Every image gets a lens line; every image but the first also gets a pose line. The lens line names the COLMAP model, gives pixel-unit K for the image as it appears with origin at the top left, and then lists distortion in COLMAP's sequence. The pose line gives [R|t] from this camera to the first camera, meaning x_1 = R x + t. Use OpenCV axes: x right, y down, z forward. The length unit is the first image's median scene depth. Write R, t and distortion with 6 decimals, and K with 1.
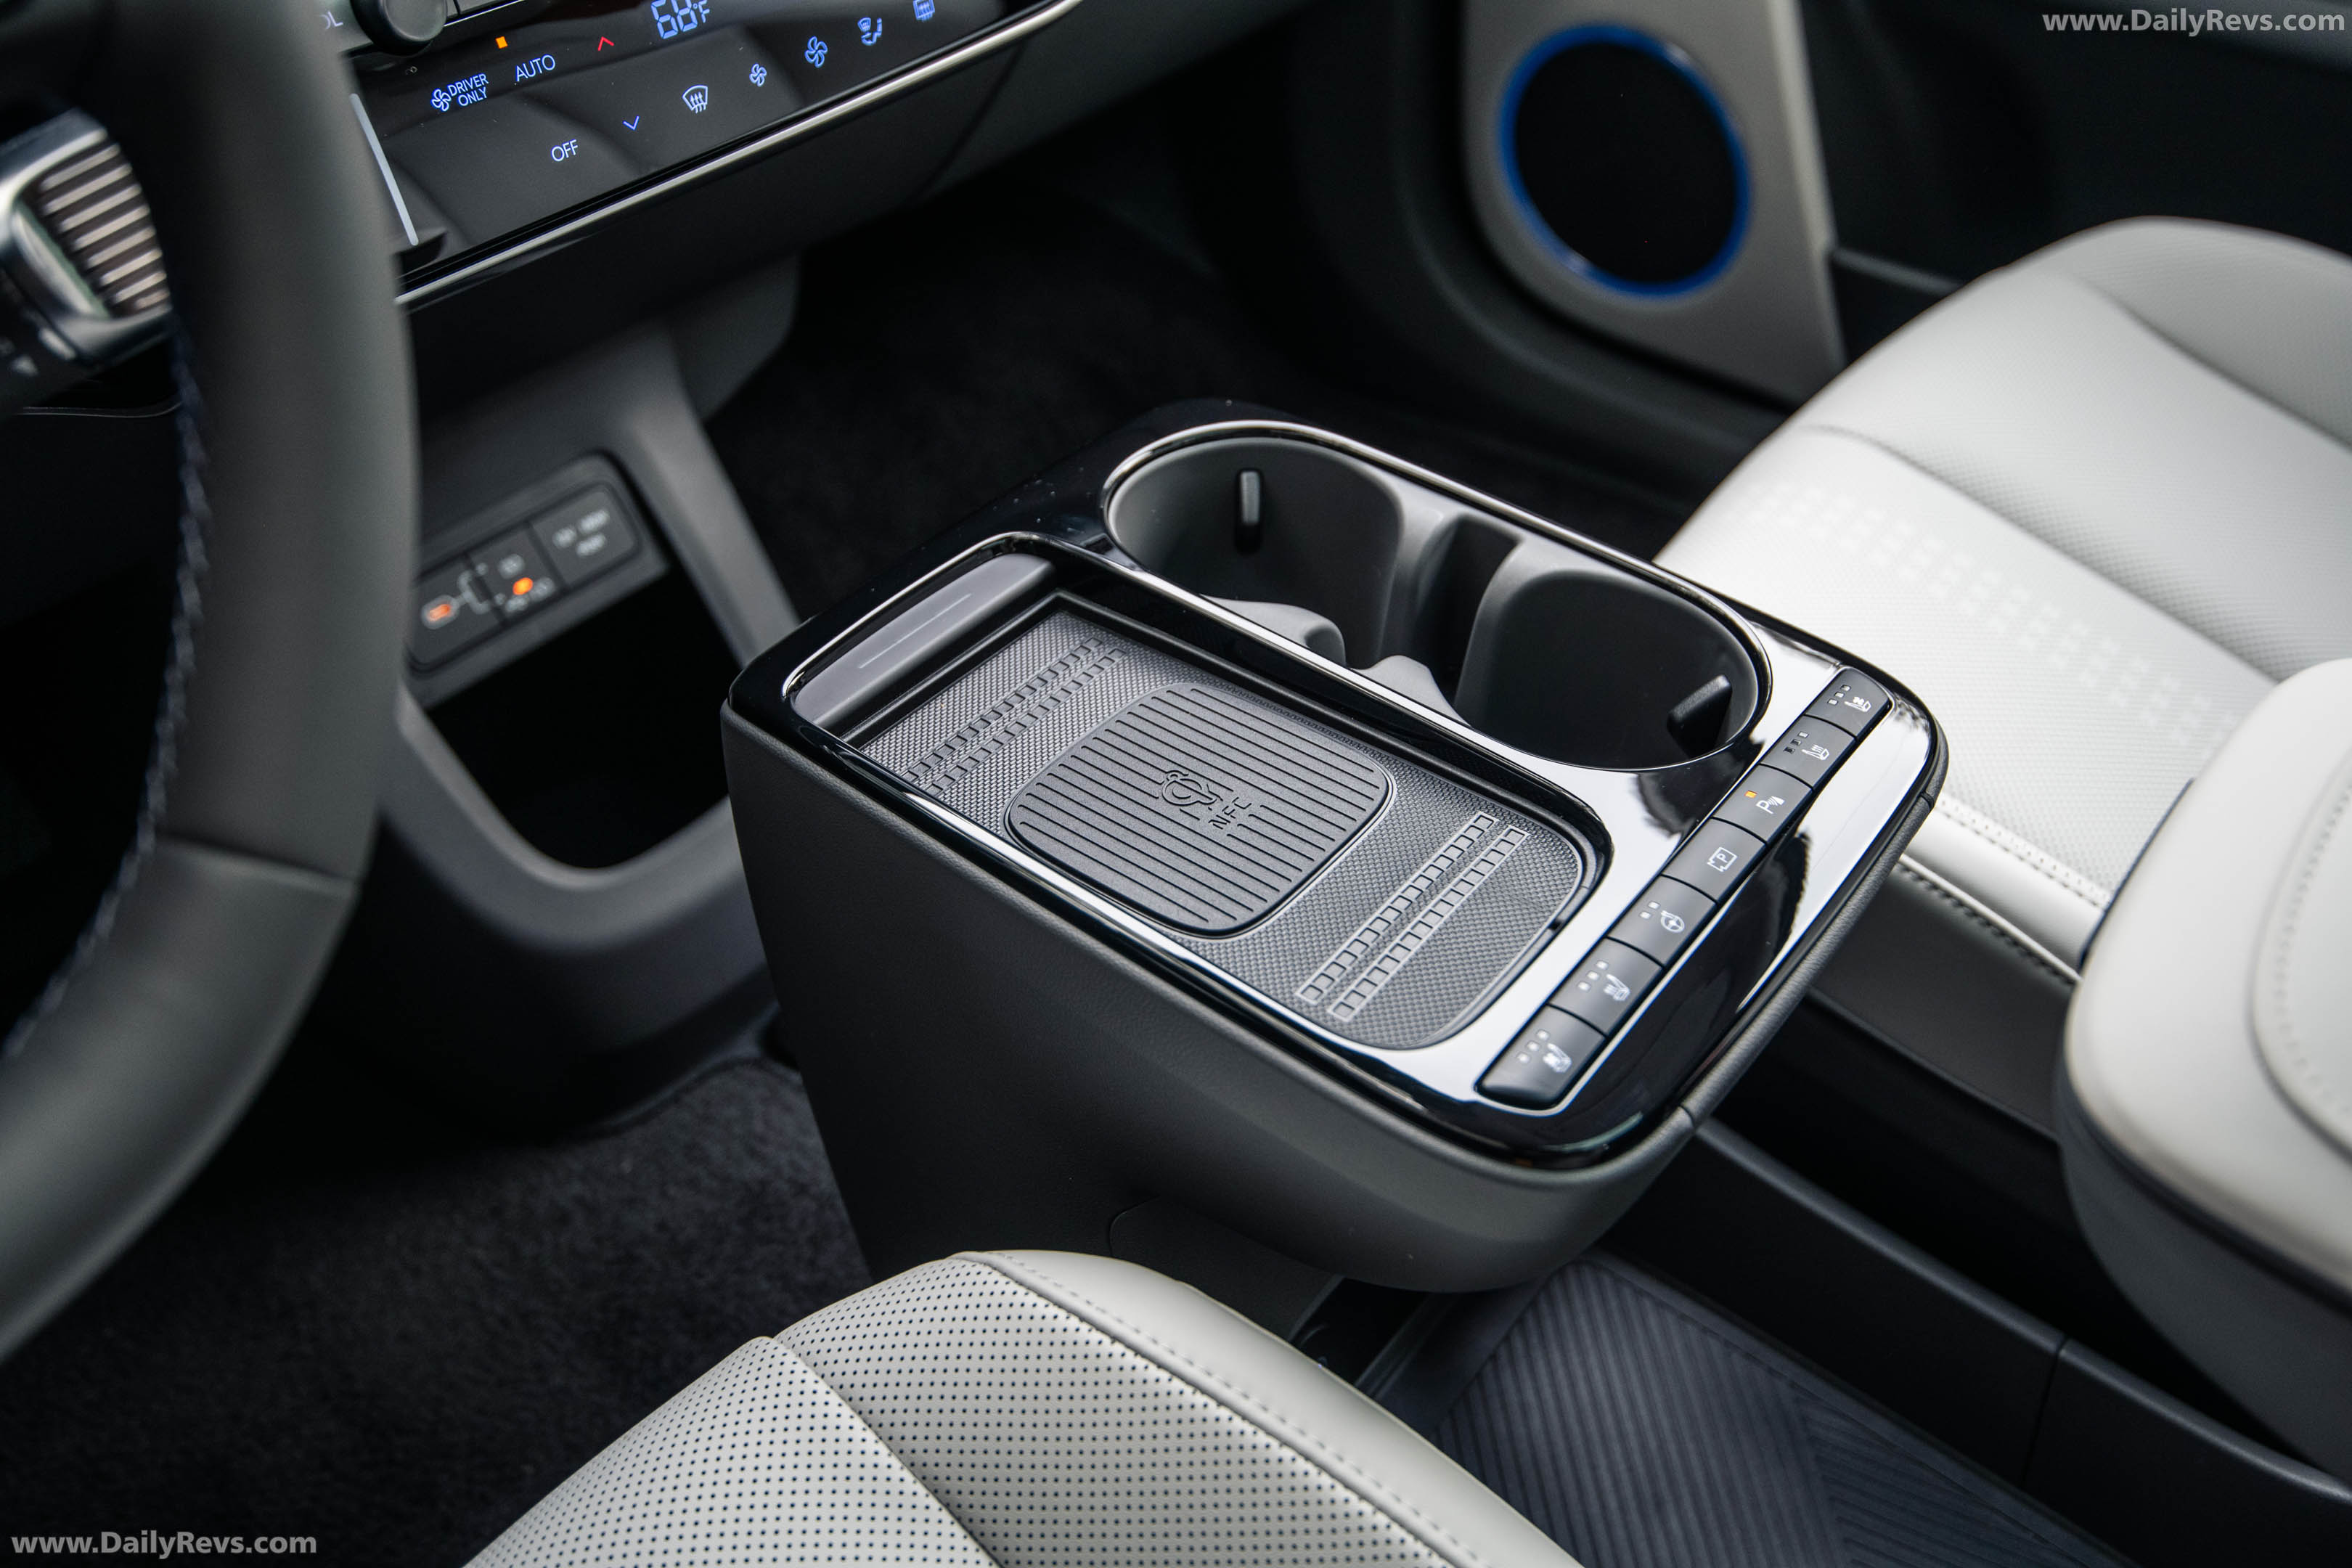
lens RADIAL K [[1958.4, 0, 1176.0], [0, 1958.4, 784.0], [0, 0, 1]] dist [0.011884, 0.005651]
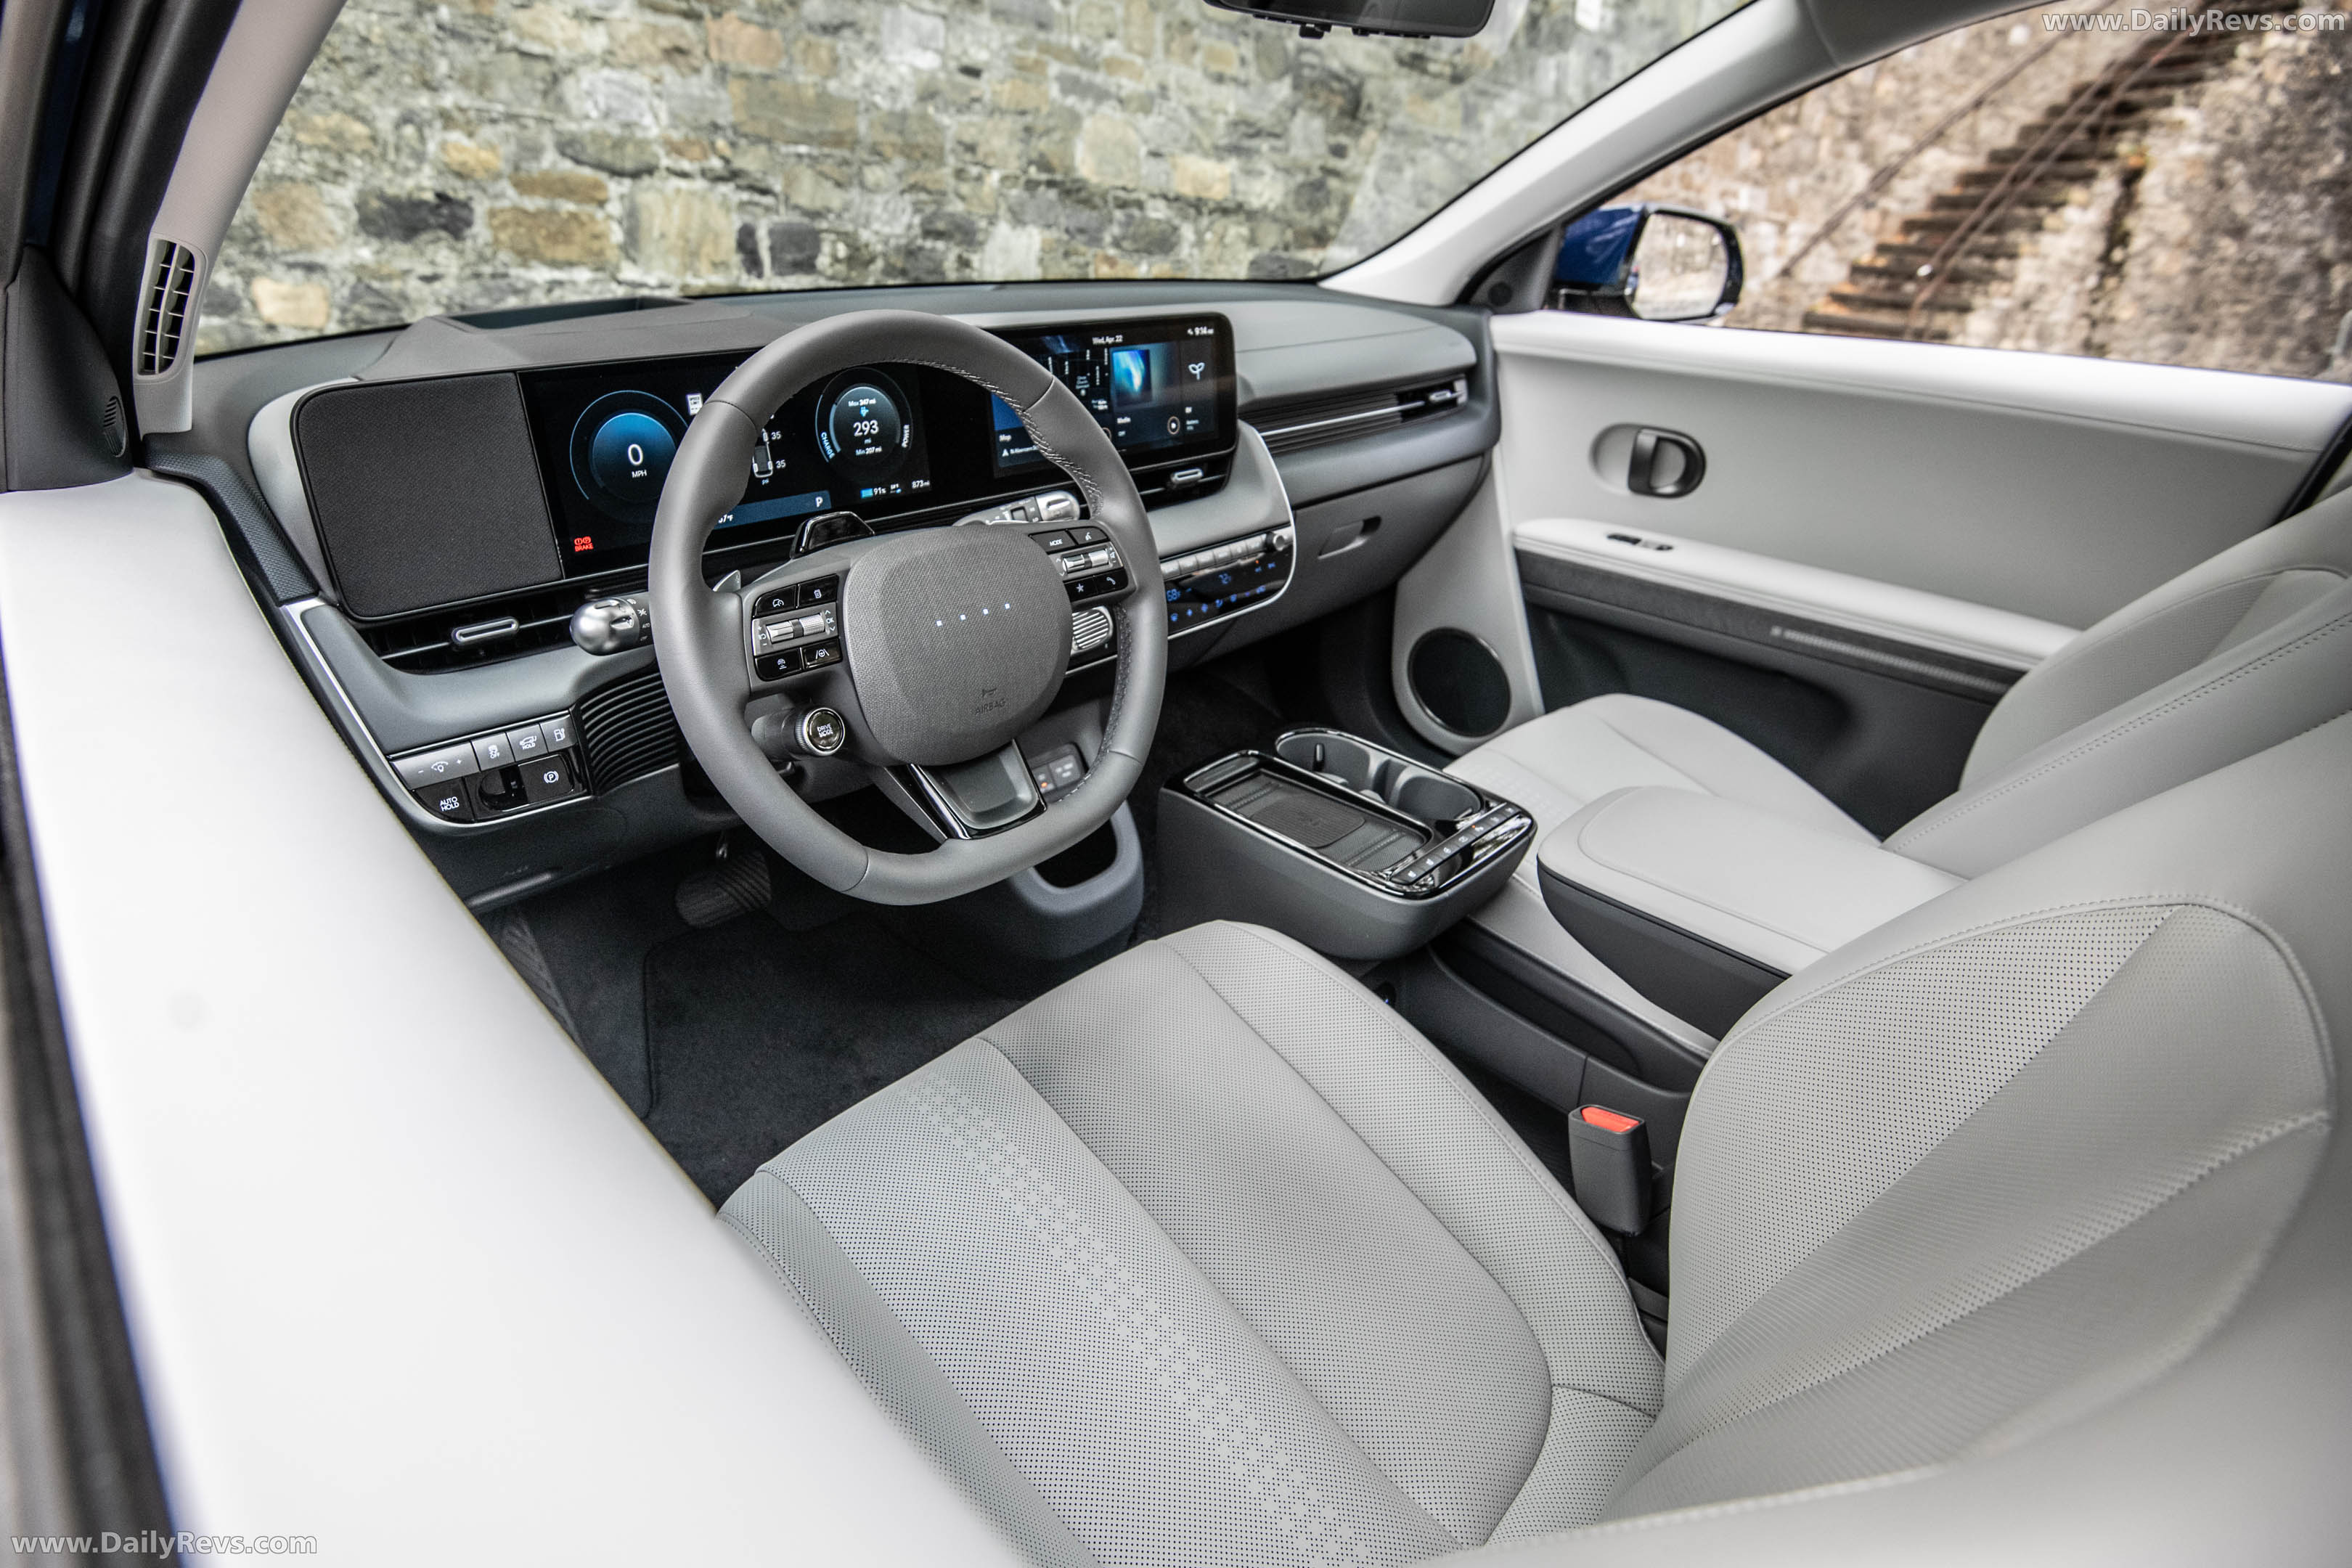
lens RADIAL K [[1136.9, 0, 1093.4], [0, 1136.9, 773.3], [0, 0, 1]] dist [-0.017375, -0.024542]
pose [[0.991283, 0.078452, -0.105847, -0.096479], [-0.100995, 0.968385, -0.228101, 0.260769], [0.084606, 0.236802, 0.967867, -0.599053]]
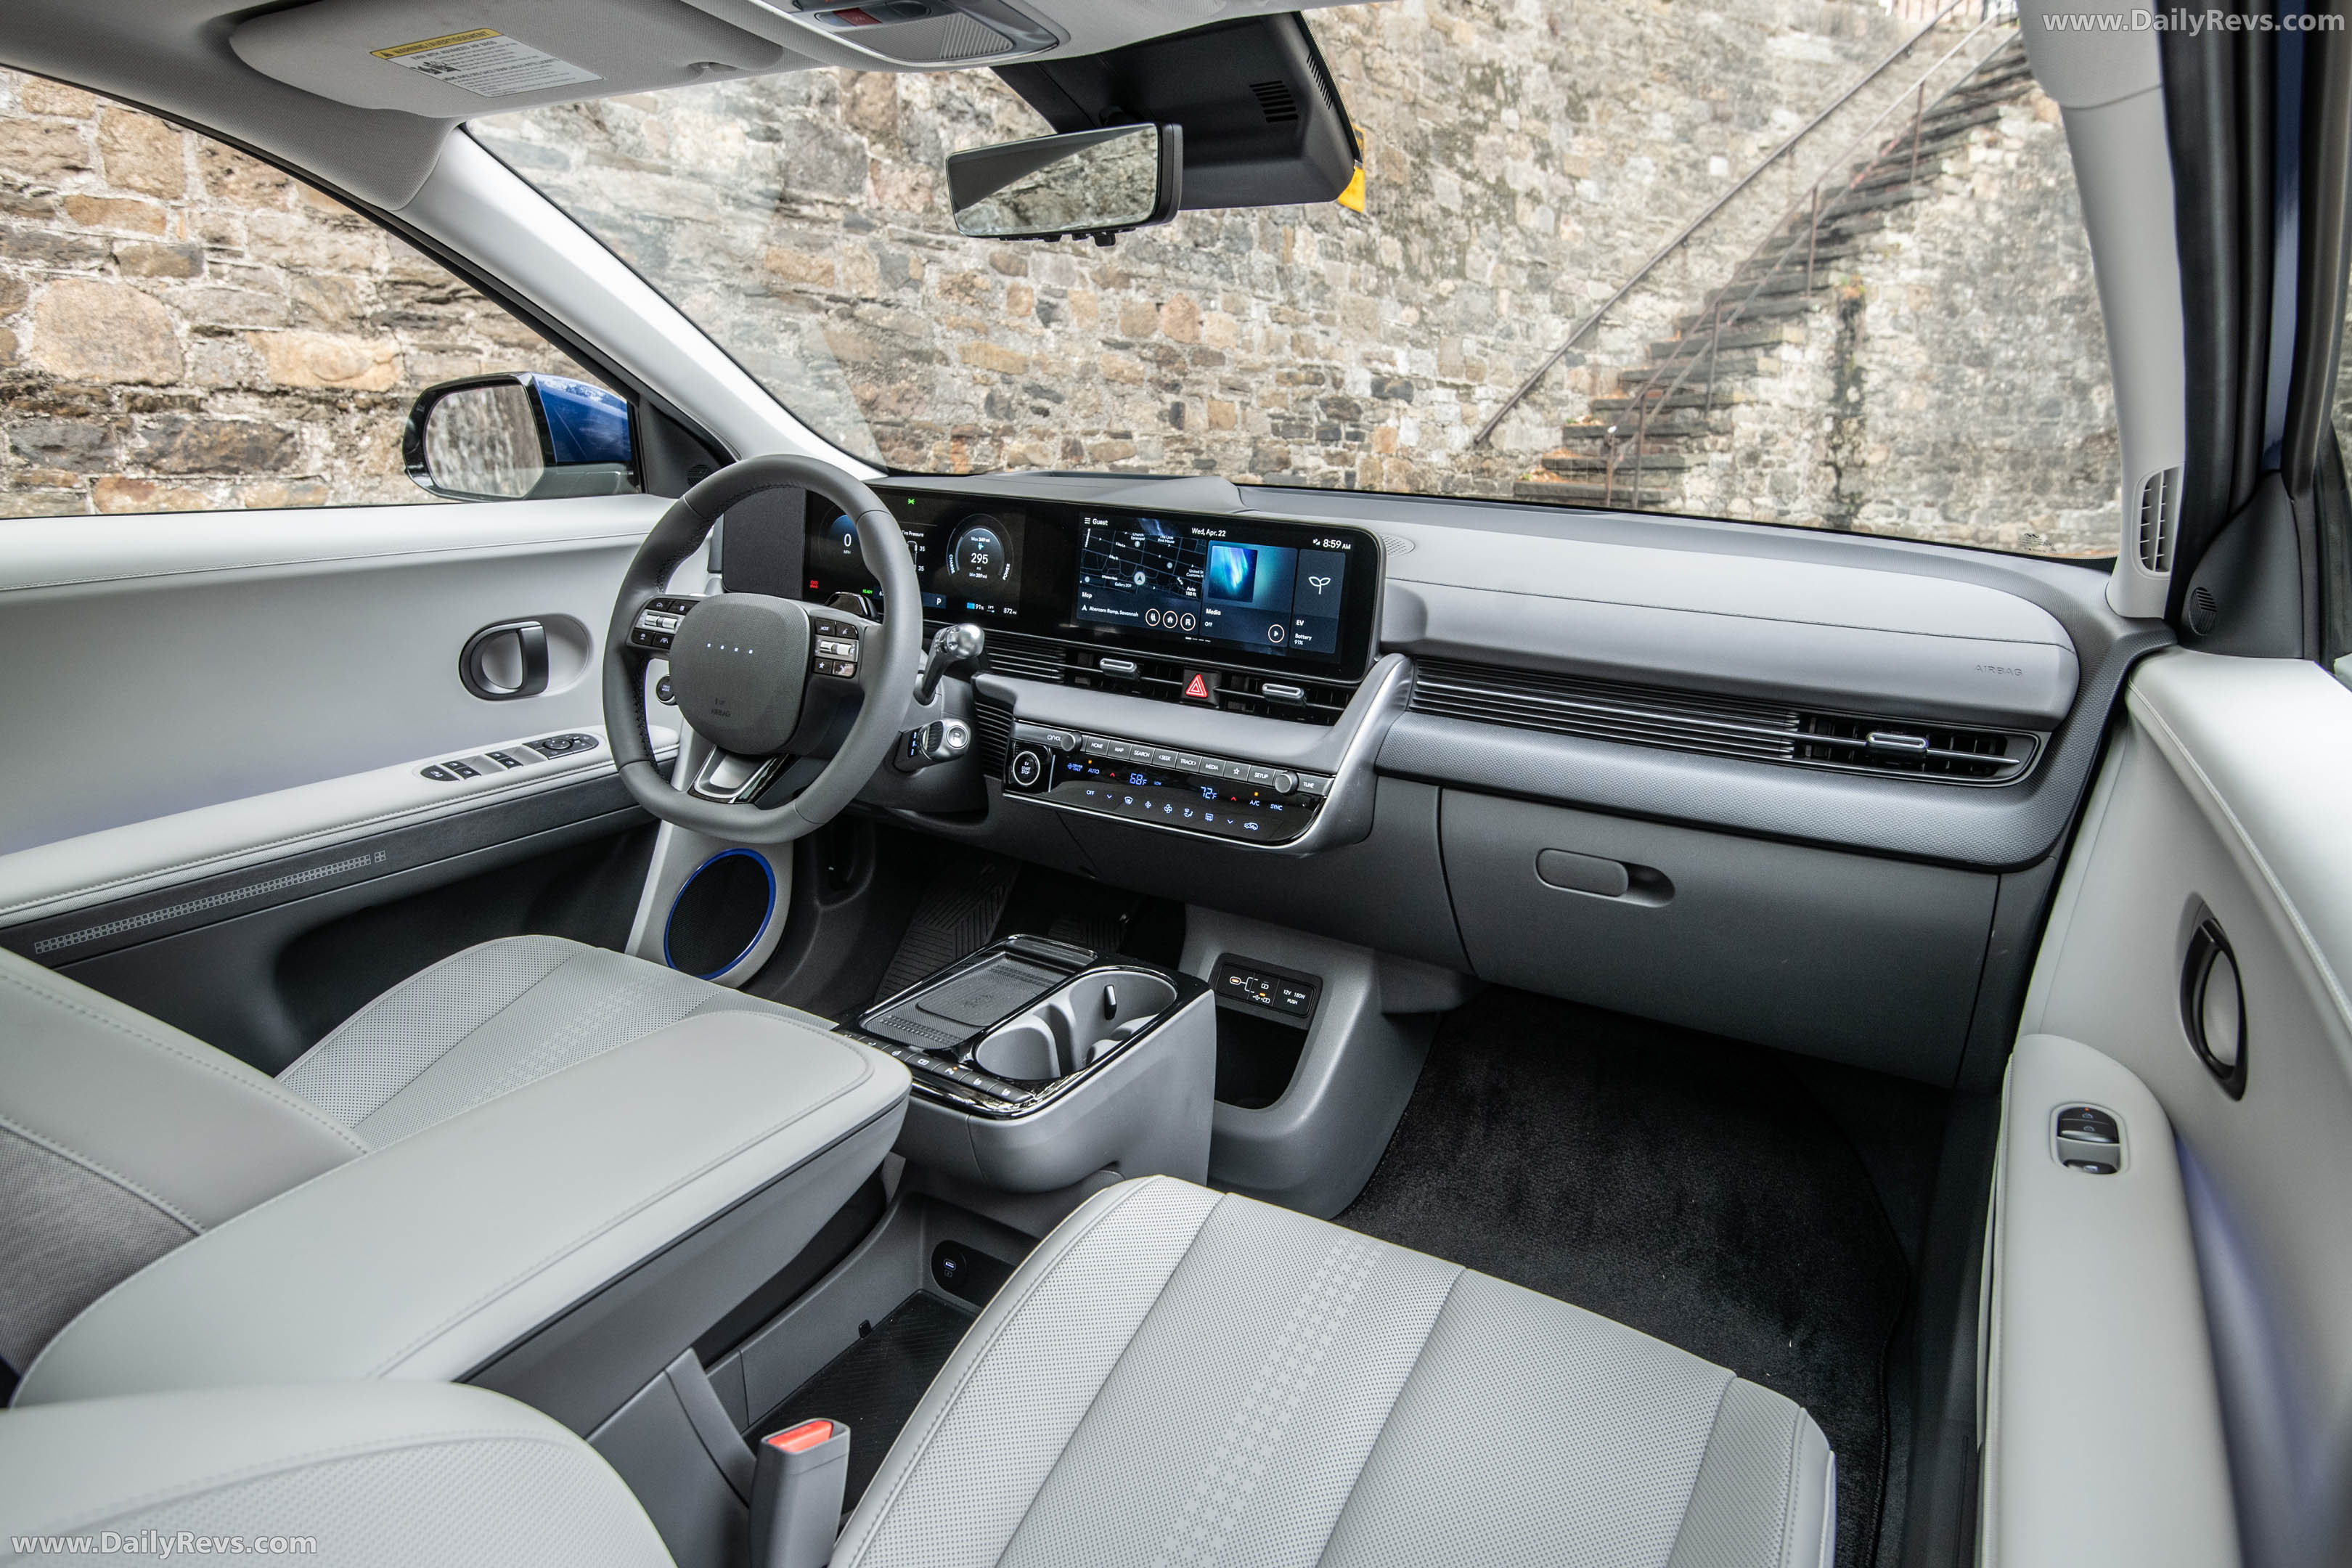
lens RADIAL K [[1341.0, 0, 1219.4], [0, 1341.0, 793.8], [0, 0, 1]] dist [0.000761, -0.031116]
pose [[0.151802, 0.294367, -0.943559, 1.290368], [-0.668729, 0.733551, 0.121263, -0.485026], [0.727844, 0.612578, 0.308207, 0.248730]]
